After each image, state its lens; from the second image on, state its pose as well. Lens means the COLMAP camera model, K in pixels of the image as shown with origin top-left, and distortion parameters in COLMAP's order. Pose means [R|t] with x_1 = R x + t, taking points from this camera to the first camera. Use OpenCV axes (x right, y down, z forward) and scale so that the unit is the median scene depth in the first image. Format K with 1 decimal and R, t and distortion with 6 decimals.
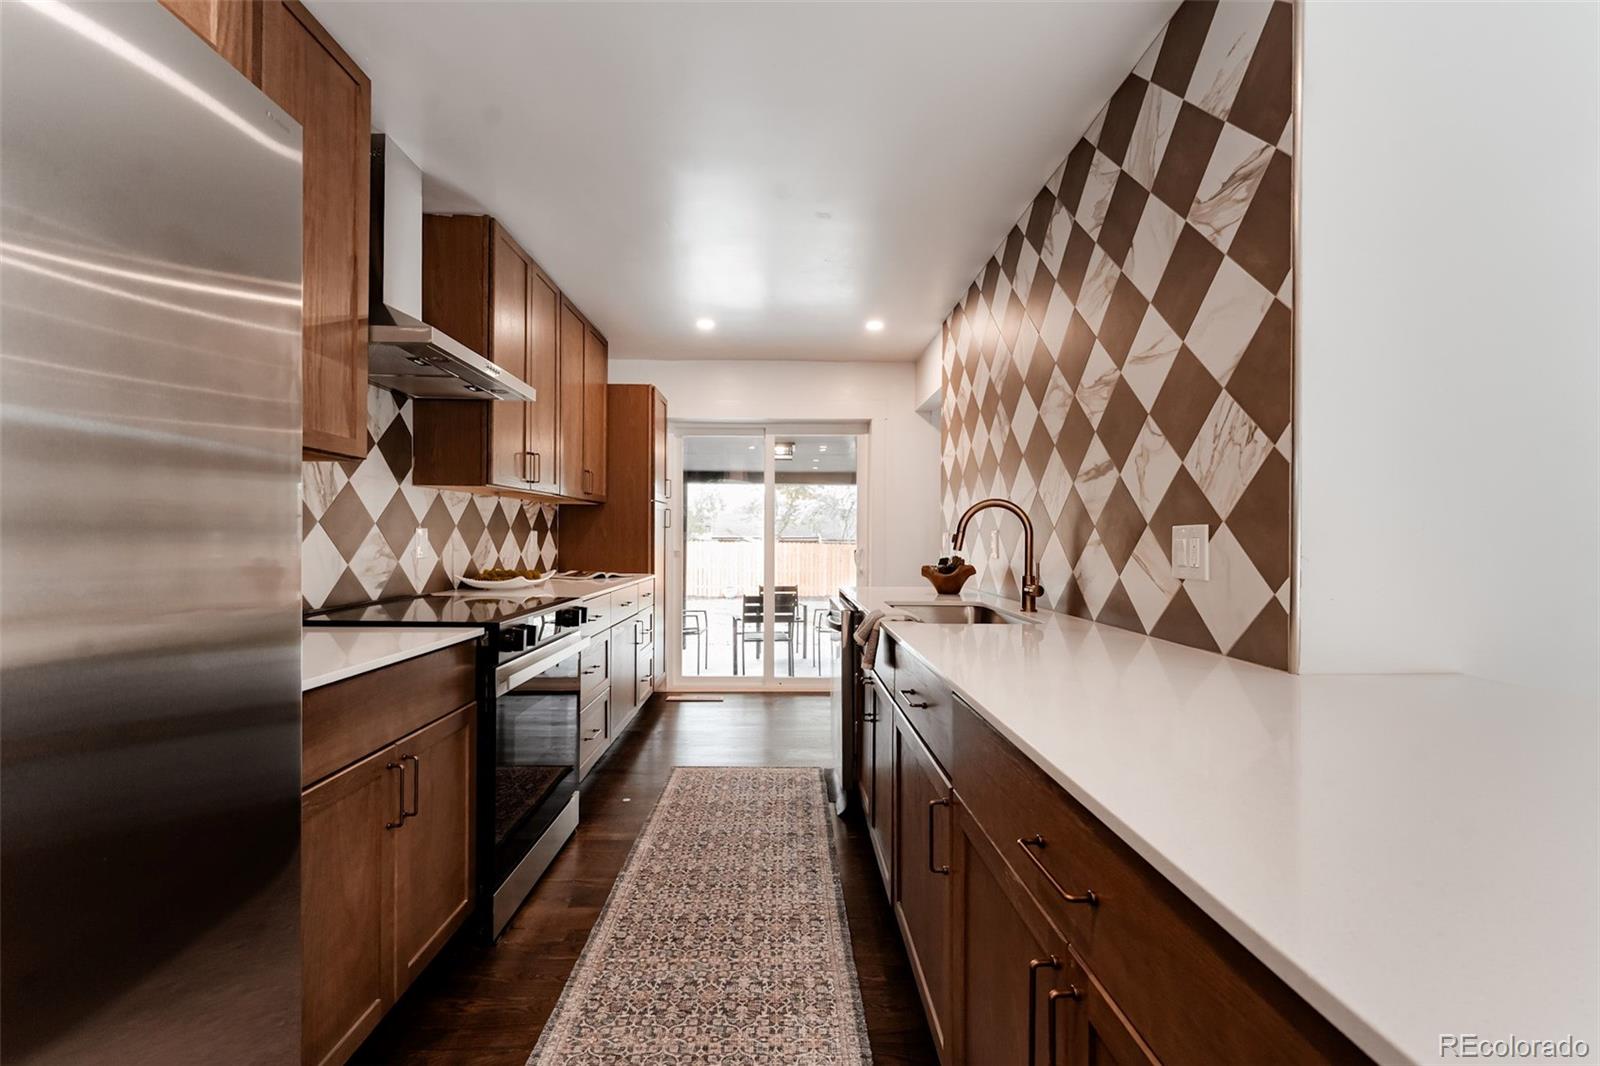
lens RADIAL K [[653.1, 0, 788.7], [0, 653.1, 536.3], [0, 0, 1]] dist [0.000714, 0.000361]
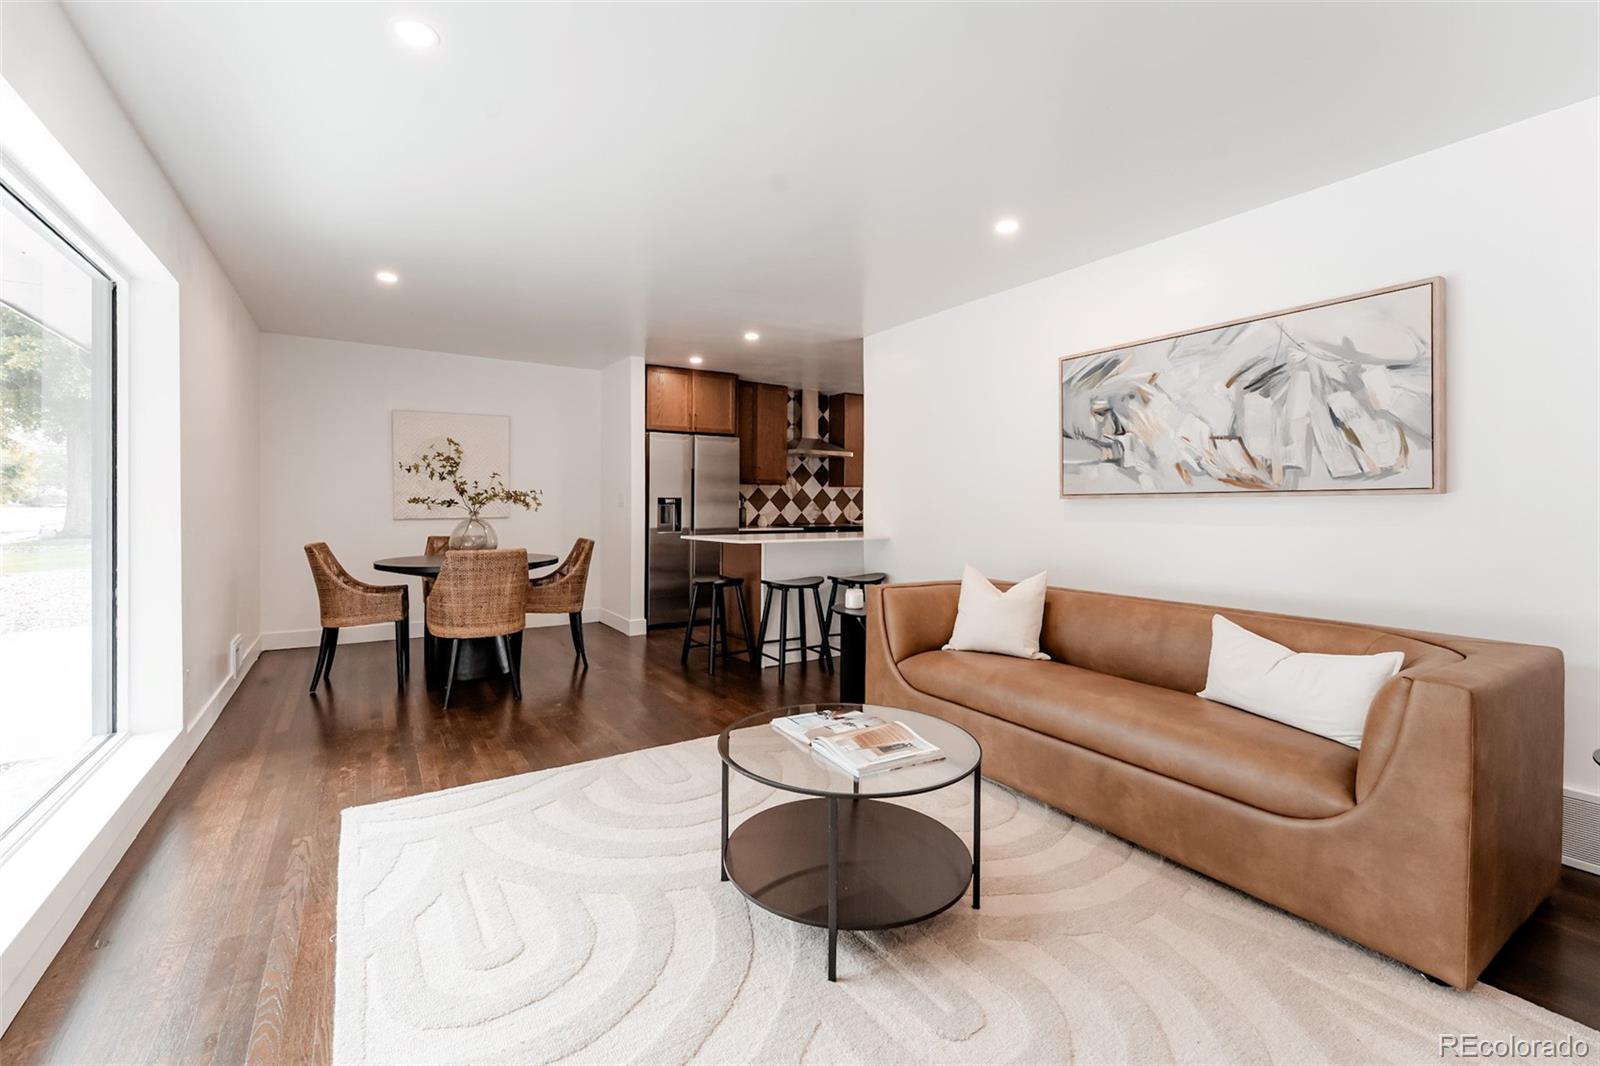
lens RADIAL K [[675.8, 0, 794.9], [0, 675.8, 503.4], [0, 0, 1]] dist [0.000499, -0.001881]
pose [[0.532555, -0.005839, -0.846375, 2.145574], [0.000791, 0.999979, -0.006401, 0.017489], [0.846395, 0.002740, 0.532549, -0.849825]]
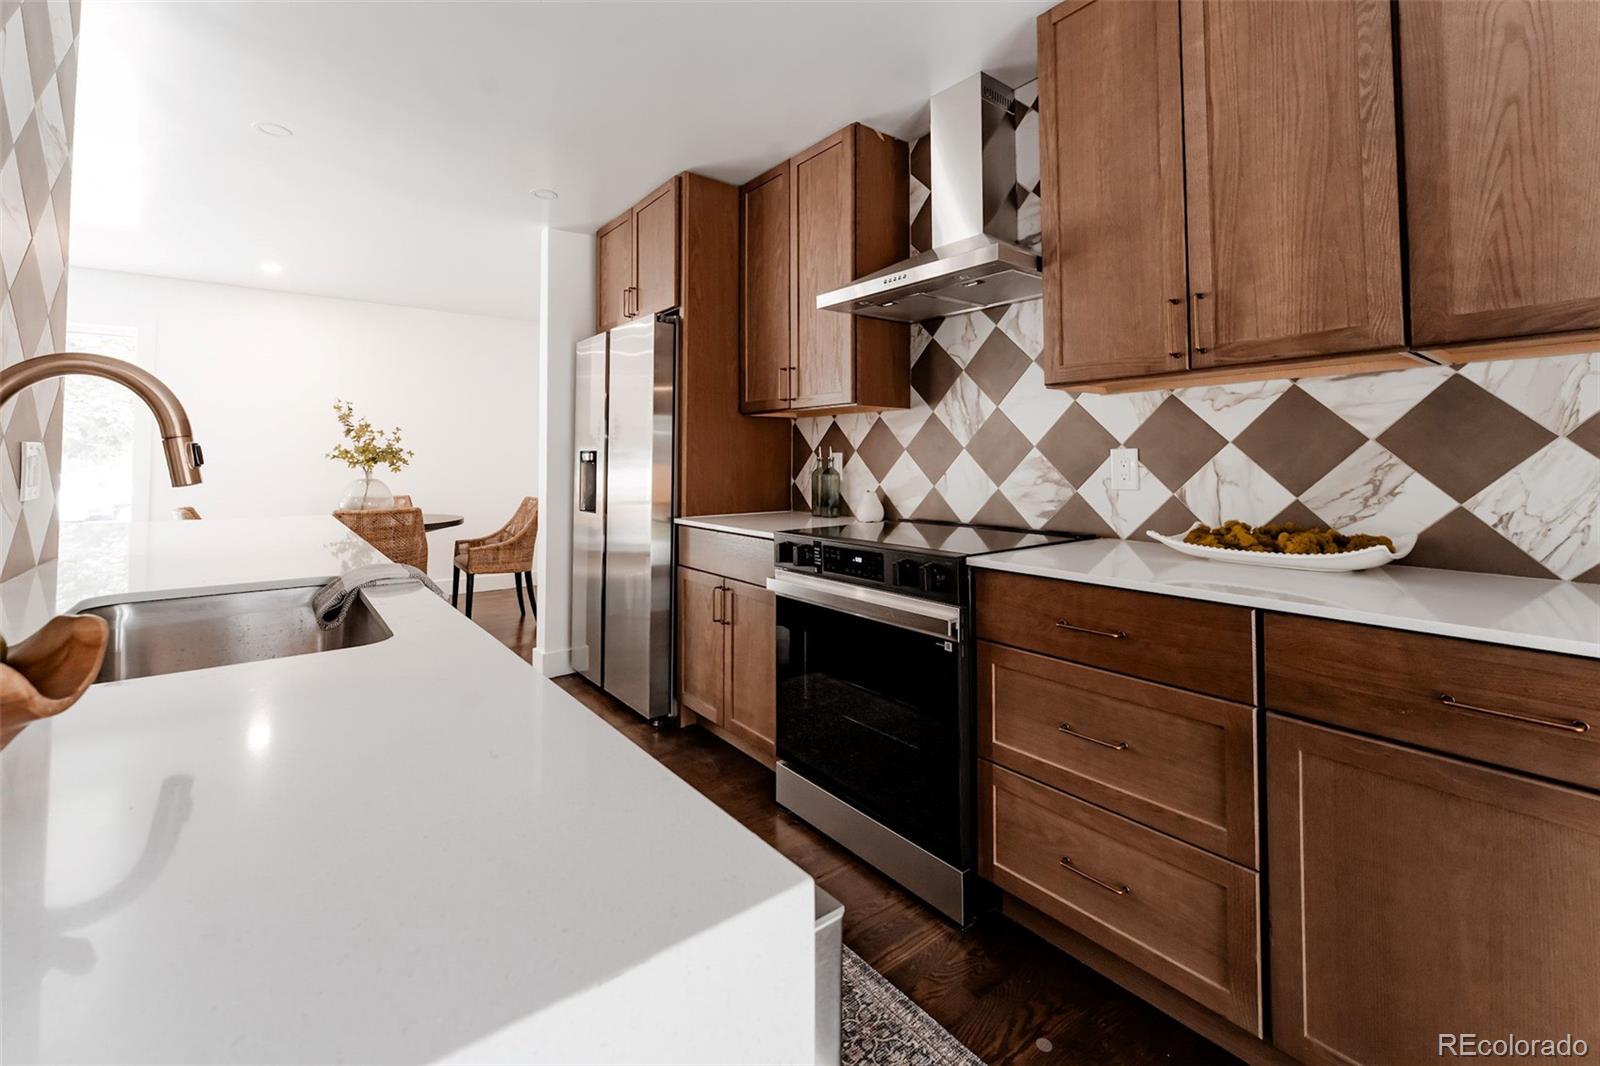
lens RADIAL K [[674.6, 0, 787.7], [0, 674.6, 449.9], [0, 0, 1]] dist [0.008149, -0.002438]
pose [[-0.795099, -0.017087, -0.606239, 0.228047], [-0.003587, 0.999718, -0.023473, 0.008375], [0.606469, -0.016489, -0.794936, 1.547786]]
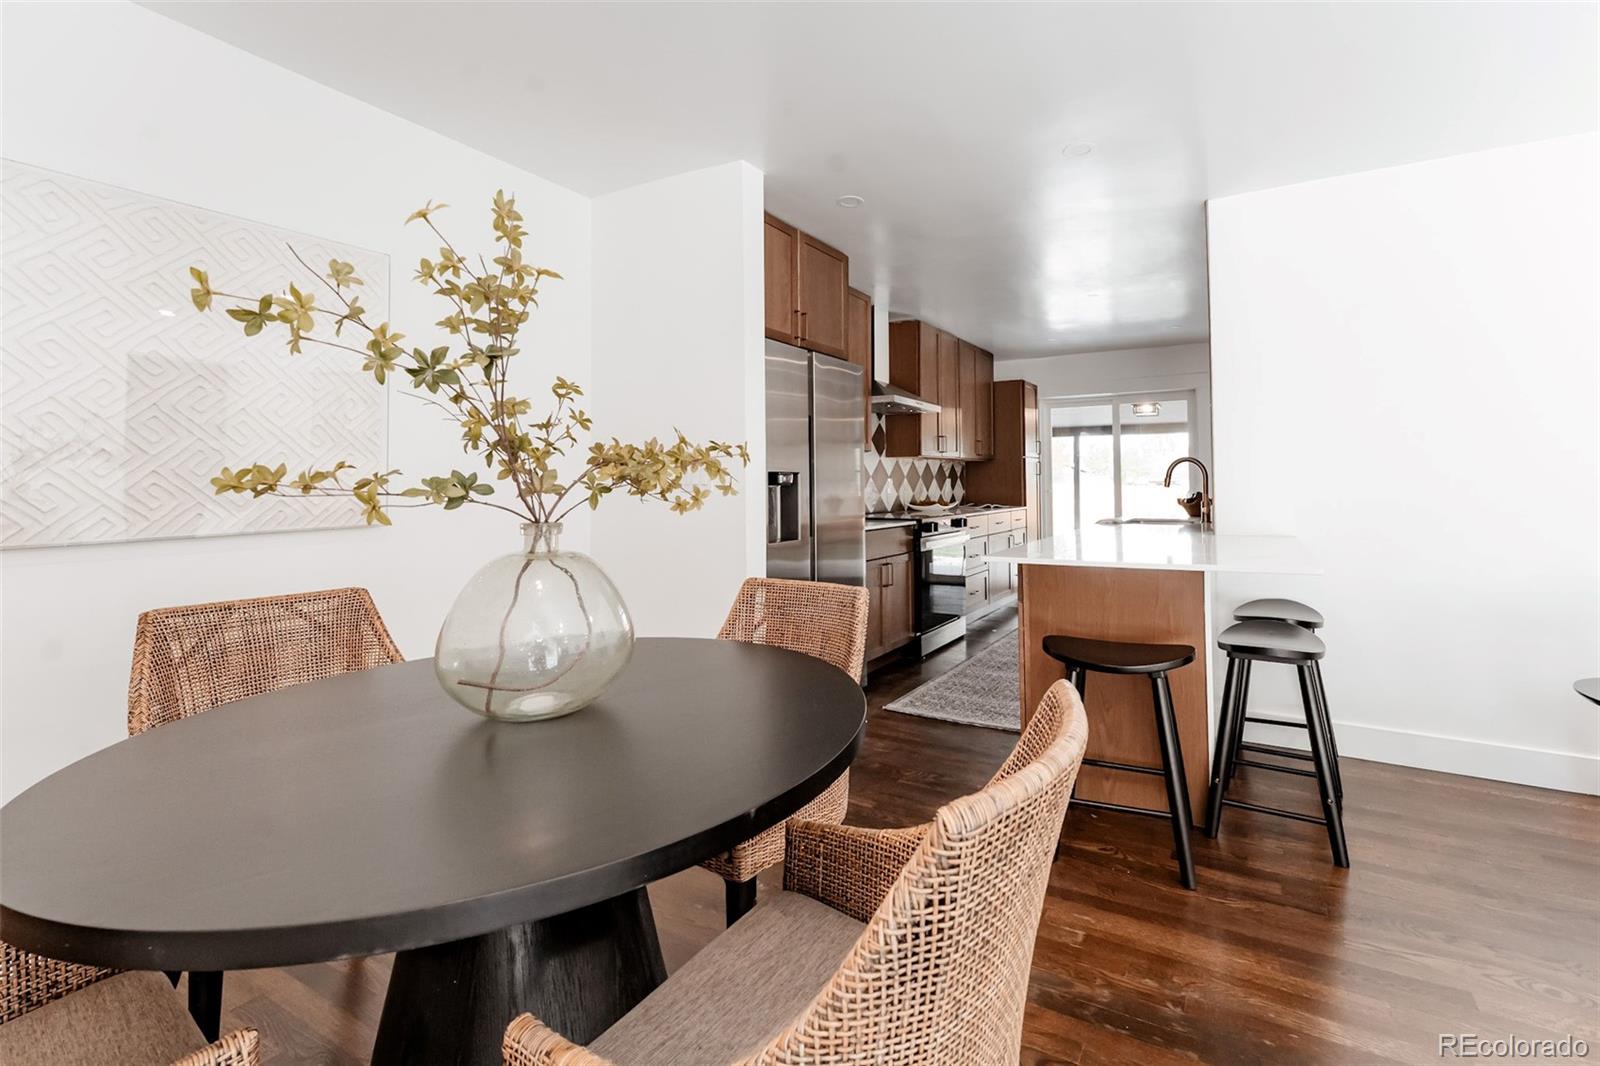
lens RADIAL K [[680.5, 0, 894.2], [0, 680.5, 477.1], [0, 0, 1]] dist [-0.001918, 0.000364]
pose [[0.880845, -0.017979, -0.473063, 0.478262], [0.015281, 0.999838, -0.009545, 0.003290], [0.473158, 0.001179, 0.880977, -0.912012]]
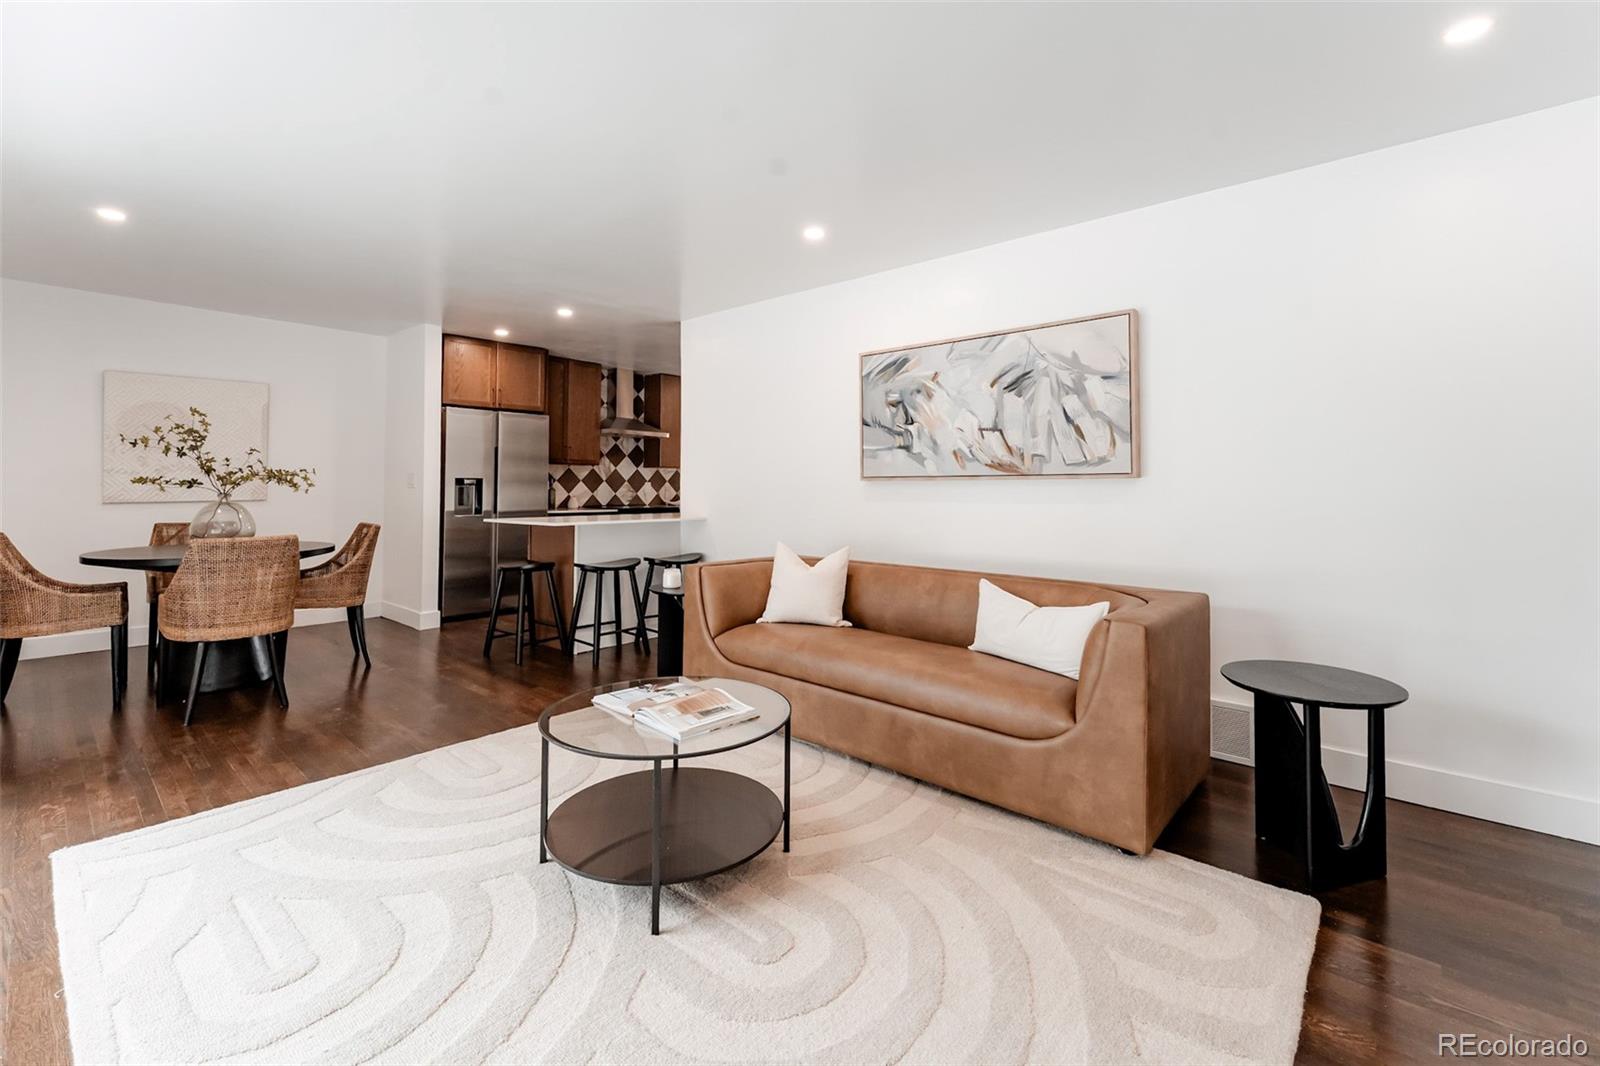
lens RADIAL K [[675.8, 0, 798.7], [0, 675.8, 475.0], [0, 0, 1]] dist [0.000499, -0.001881]
pose [[0.745075, -0.013920, -0.666835, 2.187379], [0.001314, 0.999811, -0.019403, 0.016381], [0.666979, 0.013581, 0.744953, -0.894227]]
